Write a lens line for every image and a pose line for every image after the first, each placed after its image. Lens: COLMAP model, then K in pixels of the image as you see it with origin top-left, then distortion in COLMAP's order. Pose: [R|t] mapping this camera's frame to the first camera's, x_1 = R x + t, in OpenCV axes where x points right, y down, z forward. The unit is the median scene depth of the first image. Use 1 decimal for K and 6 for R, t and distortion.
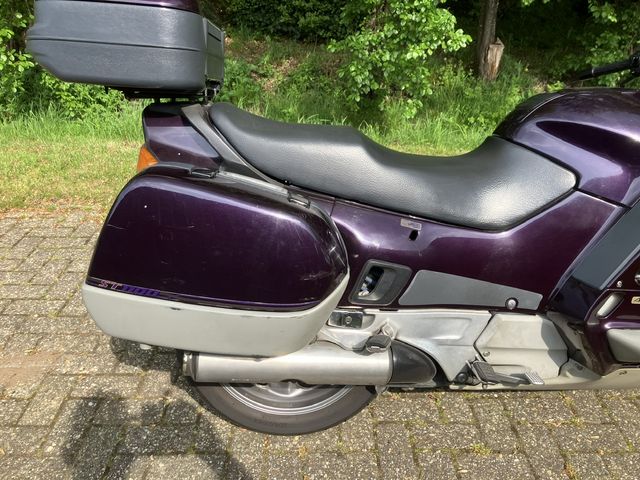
lens RADIAL K [[518.0, 0, 322.9], [0, 518.0, 240.1], [0, 0, 1]] dist [0.020585, -0.021012]
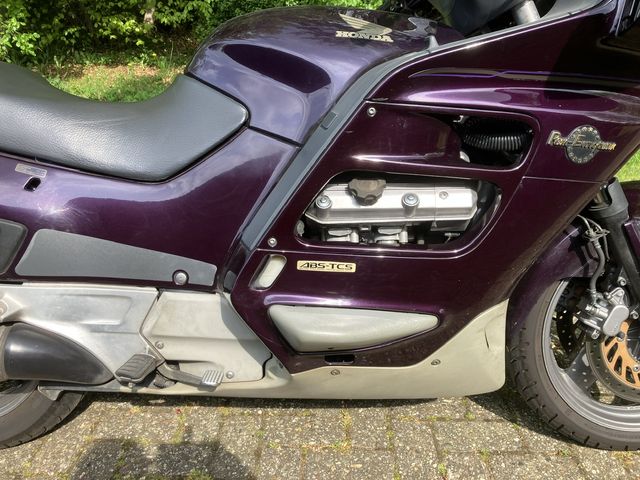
lens RADIAL K [[518.0, 0, 317.6], [0, 518.0, 242.1], [0, 0, 1]] dist [0.020585, -0.021012]
pose [[0.997647, 0.001138, -0.068547, 0.603691], [-0.006486, 0.996945, -0.077843, 0.124837], [0.068249, 0.078104, 0.994606, 0.234521]]
